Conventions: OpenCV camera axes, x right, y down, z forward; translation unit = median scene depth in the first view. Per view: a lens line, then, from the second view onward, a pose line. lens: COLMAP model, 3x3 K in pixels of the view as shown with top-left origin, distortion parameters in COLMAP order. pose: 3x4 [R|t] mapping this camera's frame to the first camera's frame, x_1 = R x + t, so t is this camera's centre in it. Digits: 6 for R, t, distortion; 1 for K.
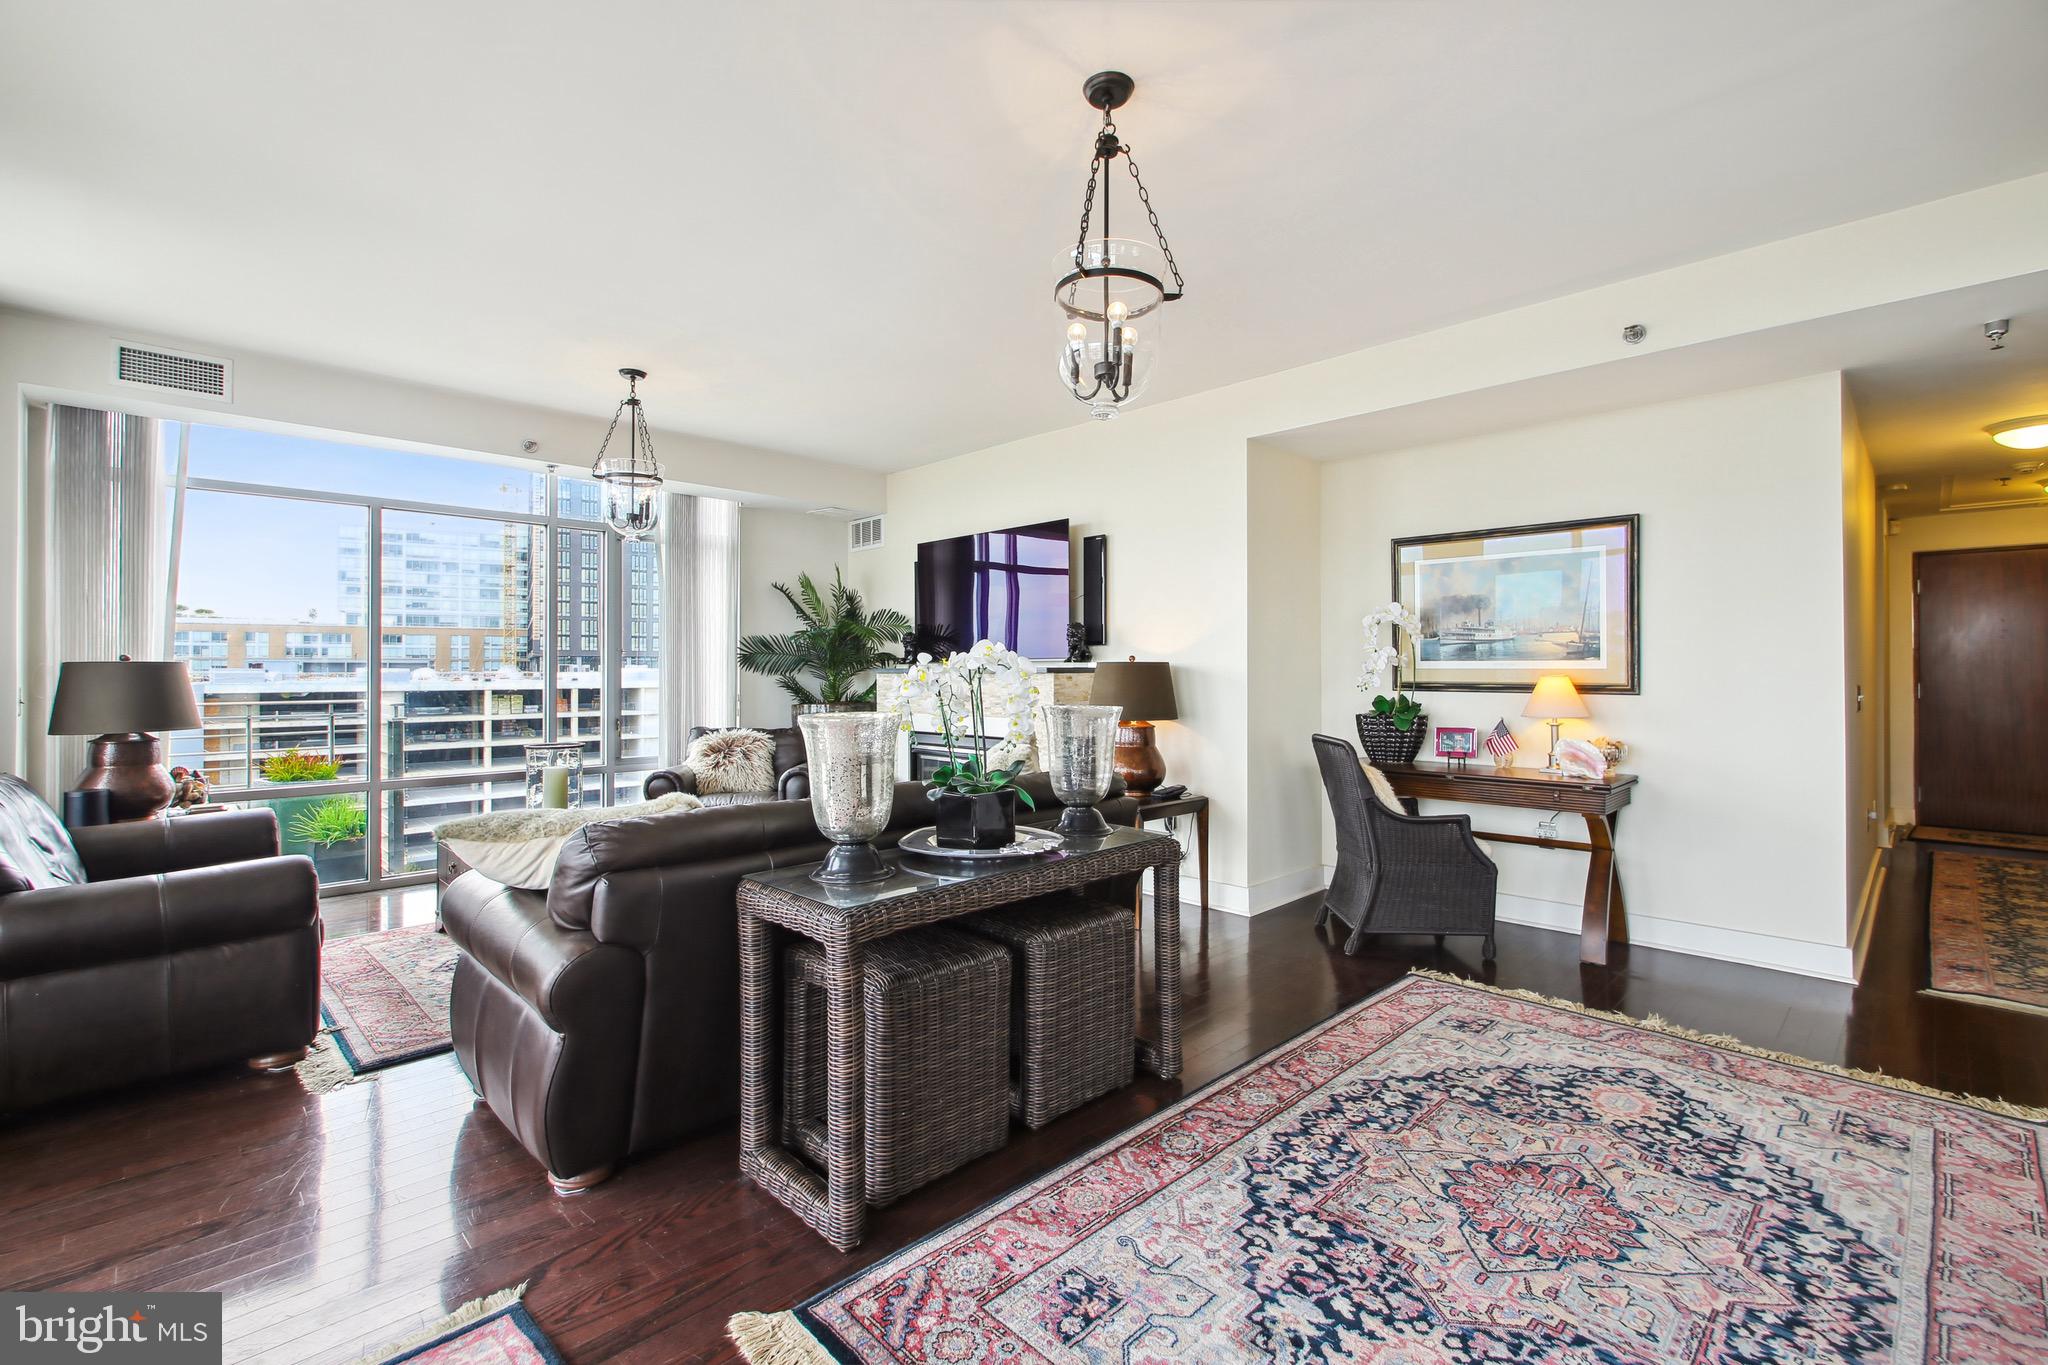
lens RADIAL K [[912.2, 0, 1024.2], [0, 912.2, 667.9], [0, 0, 1]] dist [0.000360, 0.000022]
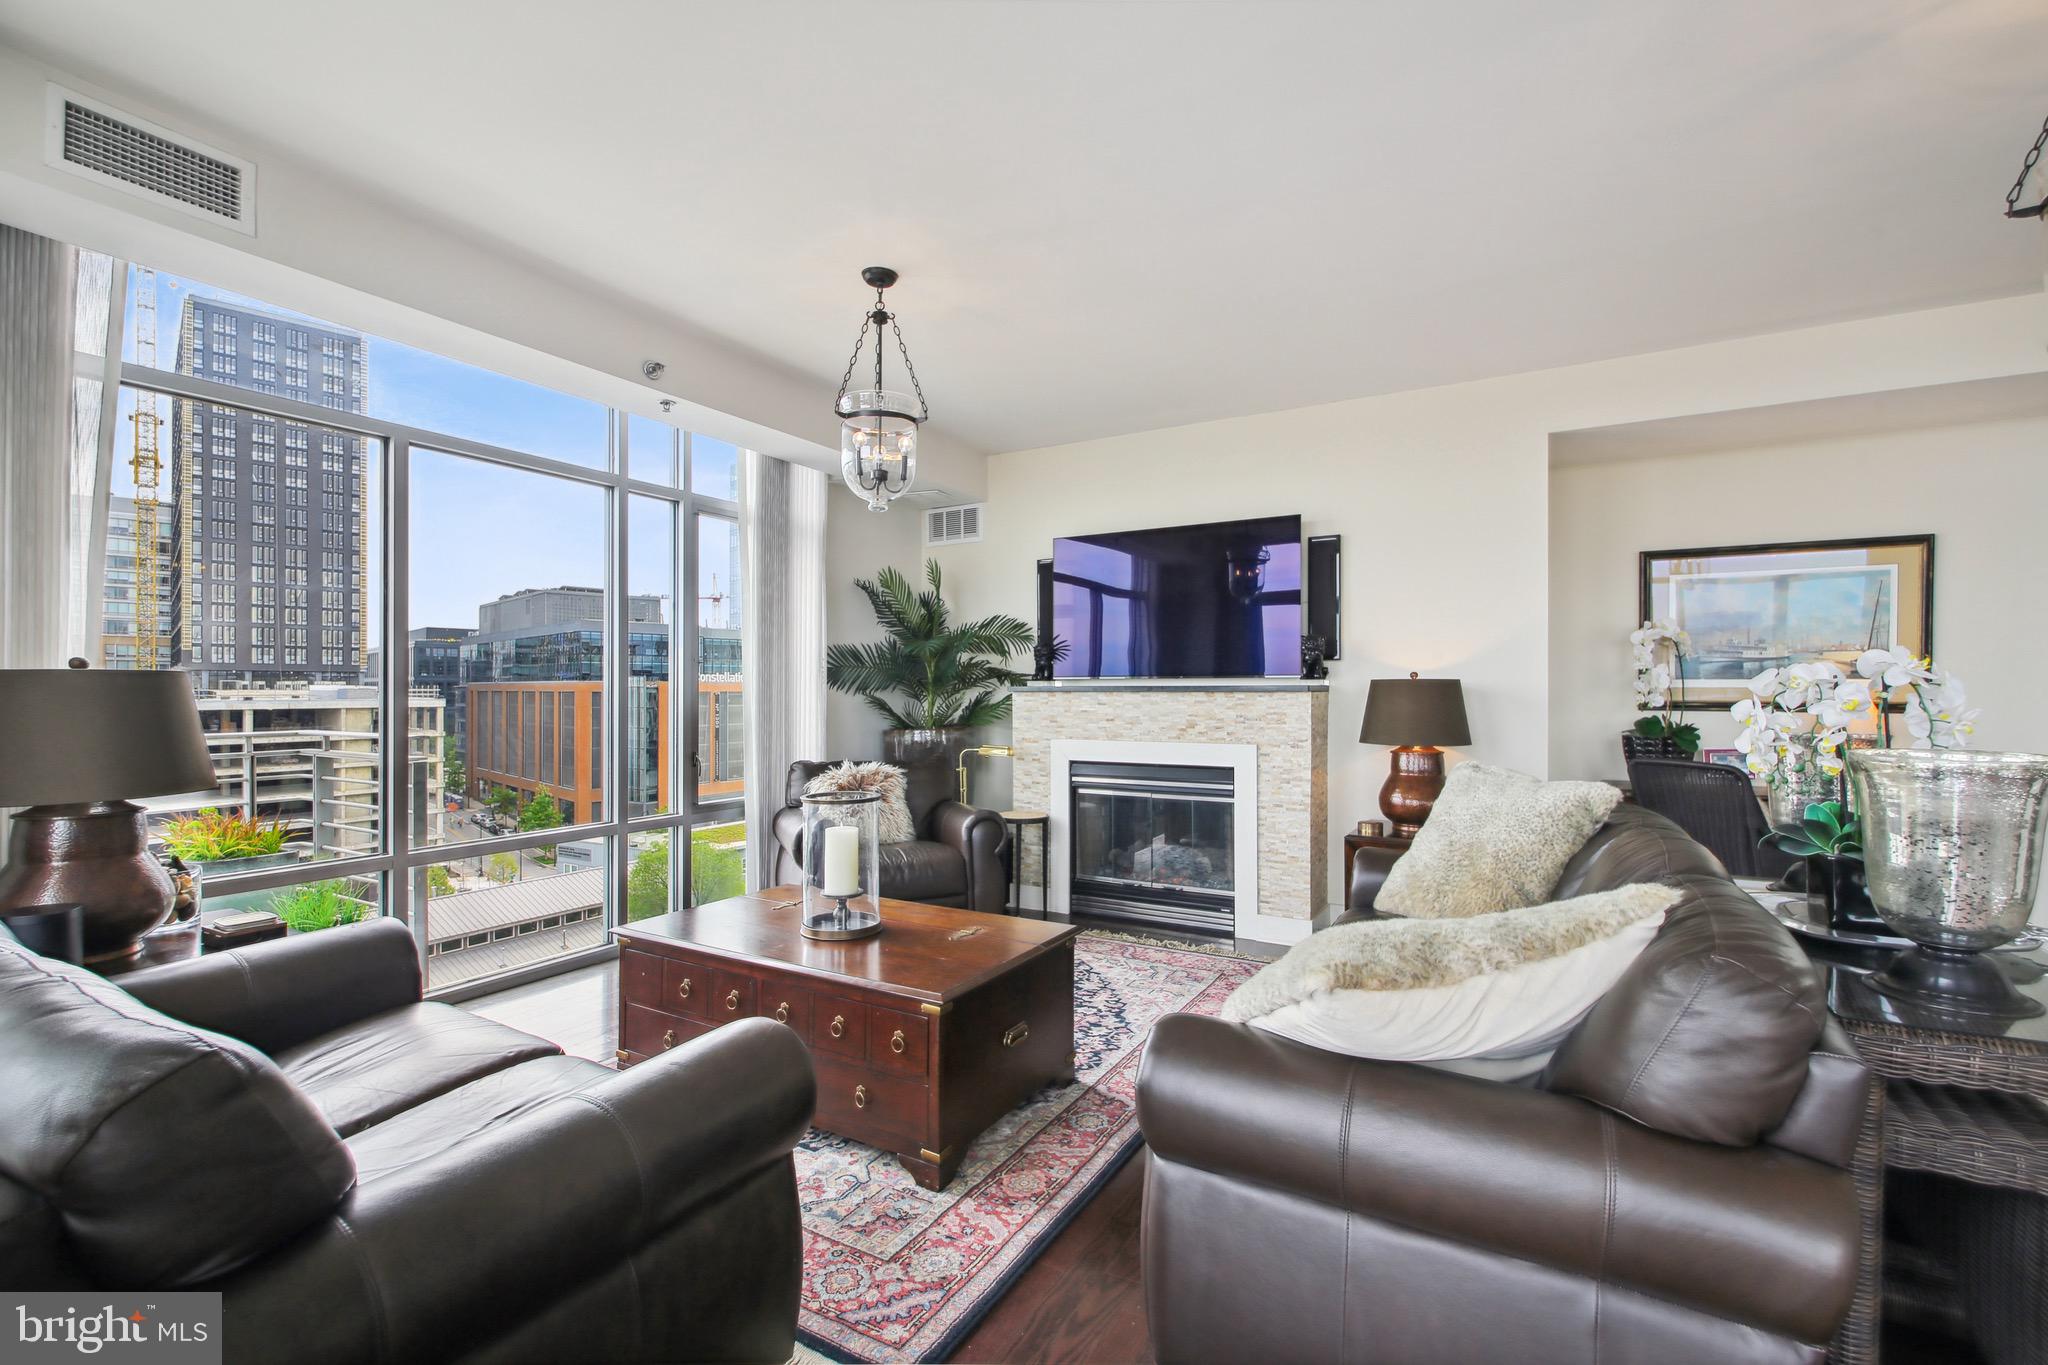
lens RADIAL K [[907.5, 0, 1031.5], [0, 907.5, 689.5], [0, 0, 1]] dist [-0.000515, -0.000531]
pose [[0.963004, 0.001087, 0.269485, -0.497518], [-0.002053, 0.999992, 0.003302, 0.001530], [-0.269479, -0.003733, 0.962999, 0.270080]]
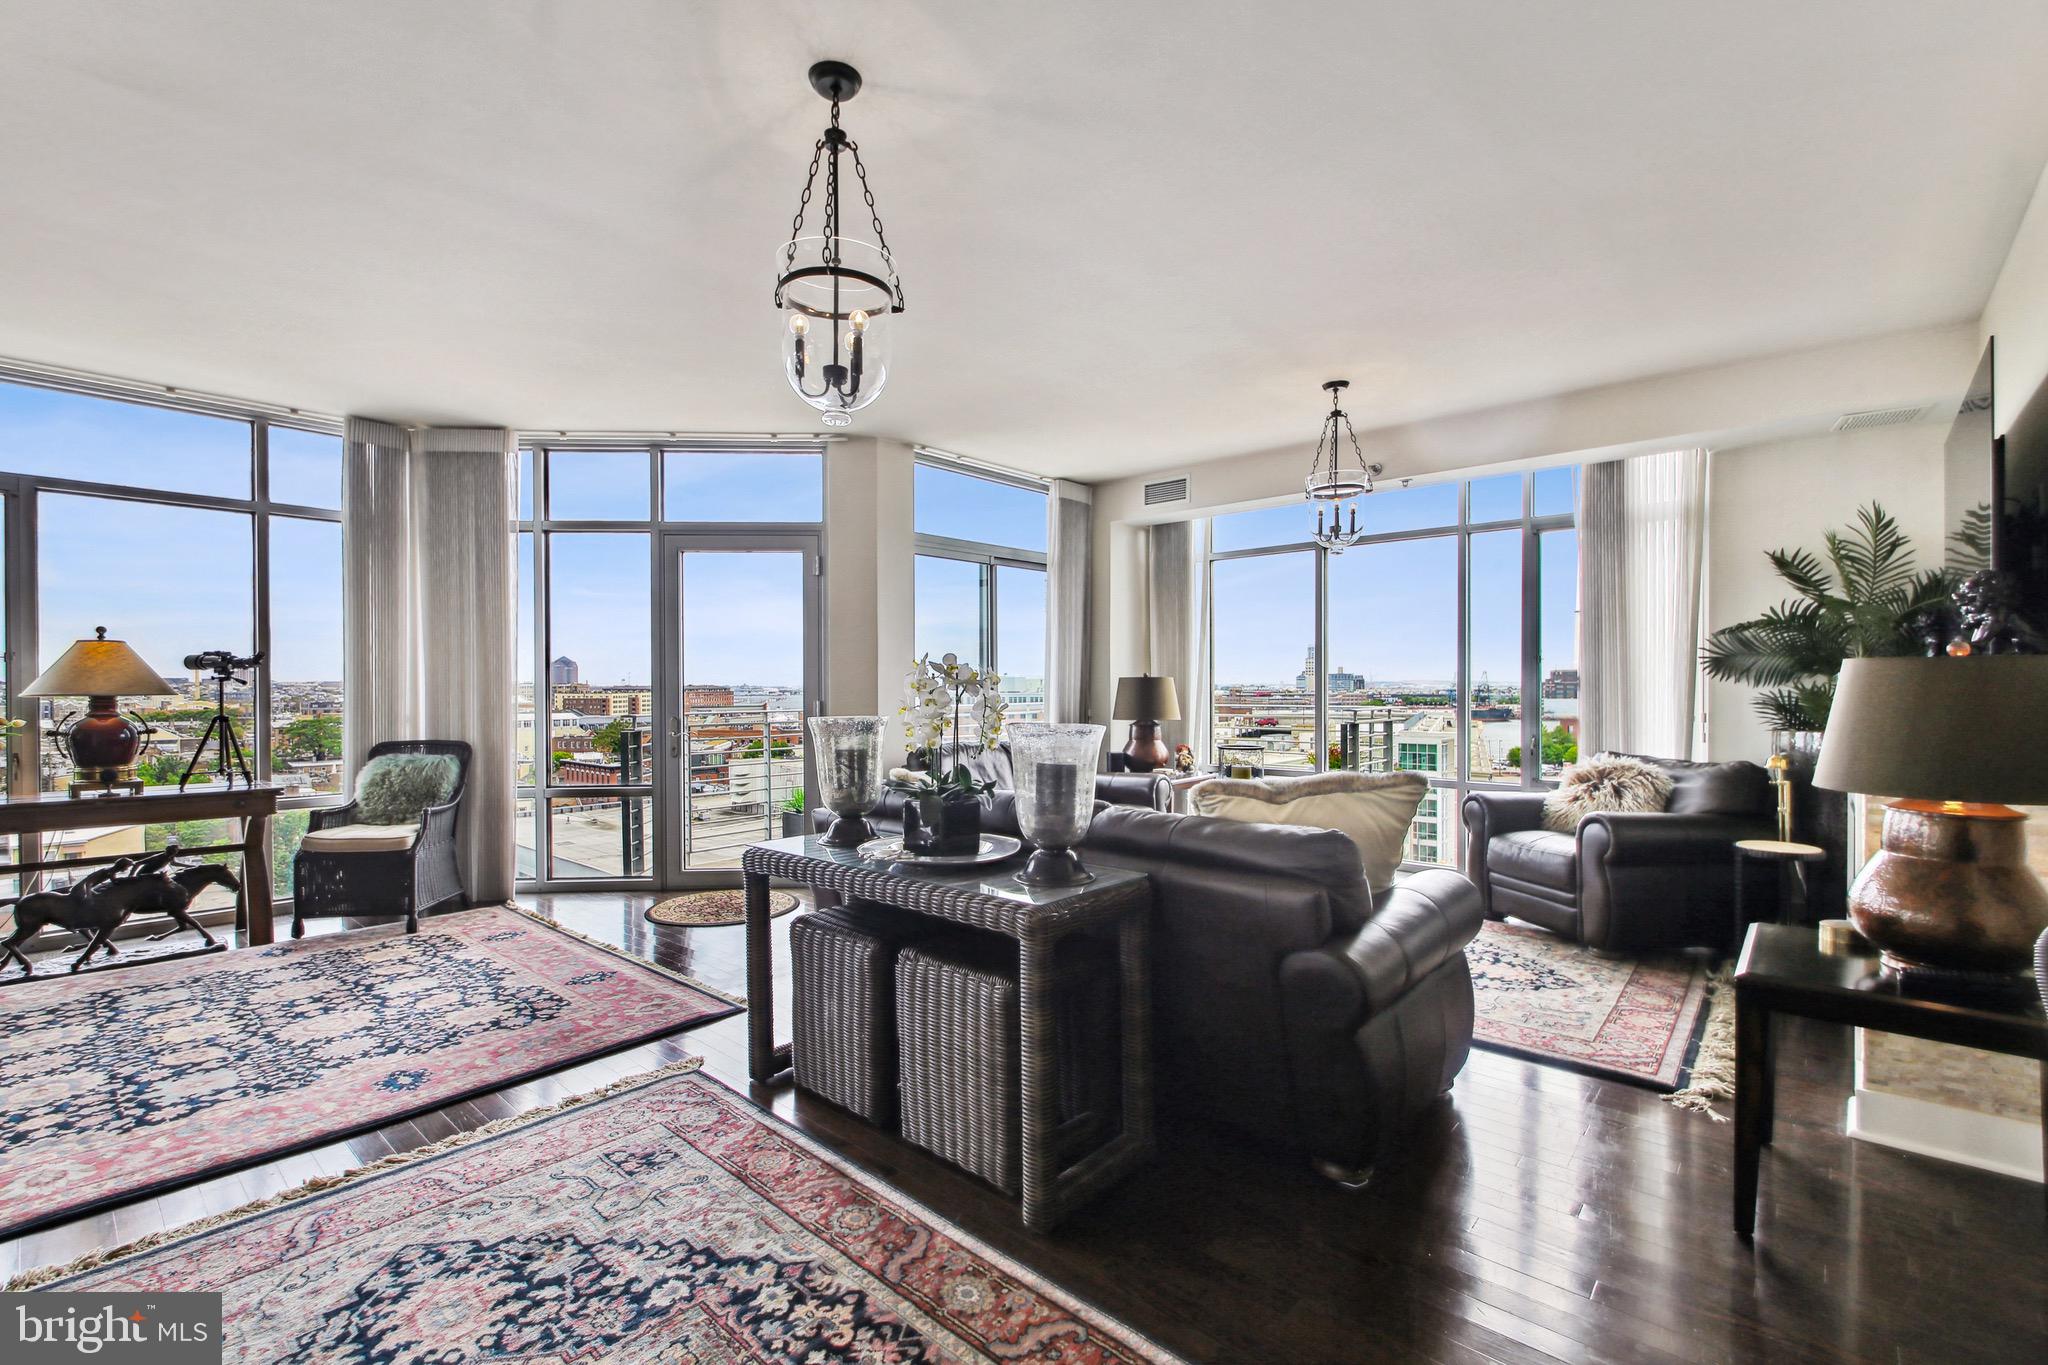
lens RADIAL K [[901.6, 0, 994.4], [0, 901.6, 695.8], [0, 0, 1]] dist [0.001021, -0.000122]
pose [[0.039571, 0.013107, -0.999131, 0.541220], [0.008291, 0.999875, 0.013446, 0.002124], [0.999182, -0.008816, 0.039458, 0.573640]]
